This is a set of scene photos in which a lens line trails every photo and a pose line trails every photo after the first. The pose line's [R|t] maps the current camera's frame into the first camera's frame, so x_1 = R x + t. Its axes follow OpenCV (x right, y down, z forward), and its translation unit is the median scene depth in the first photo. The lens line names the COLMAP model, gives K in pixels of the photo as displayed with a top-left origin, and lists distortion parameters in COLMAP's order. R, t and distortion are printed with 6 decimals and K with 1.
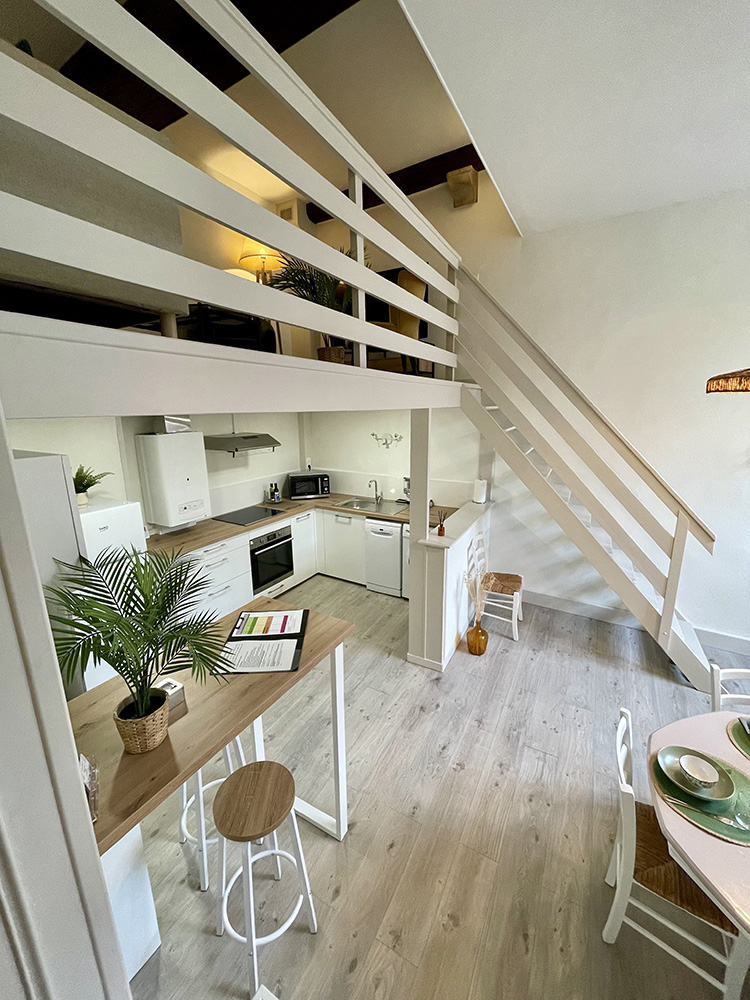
lens RADIAL K [[400.6, 0, 375.0], [0, 400.6, 500.0], [0, 0, 1]] dist [-0.007518, -0.000189]
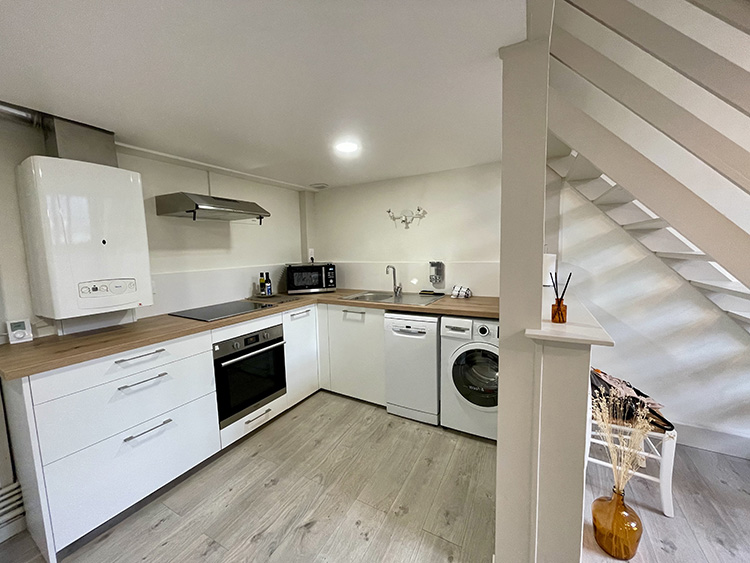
lens RADIAL K [[300.5, 0, 375.0], [0, 300.5, 281.5], [0, 0, 1]] dist [-0.007518, -0.000189]
pose [[0.999798, -0.013727, 0.014691, -0.047701], [0.015493, 0.991680, -0.127791, 0.058373], [-0.012815, 0.127993, 0.991692, 0.438960]]
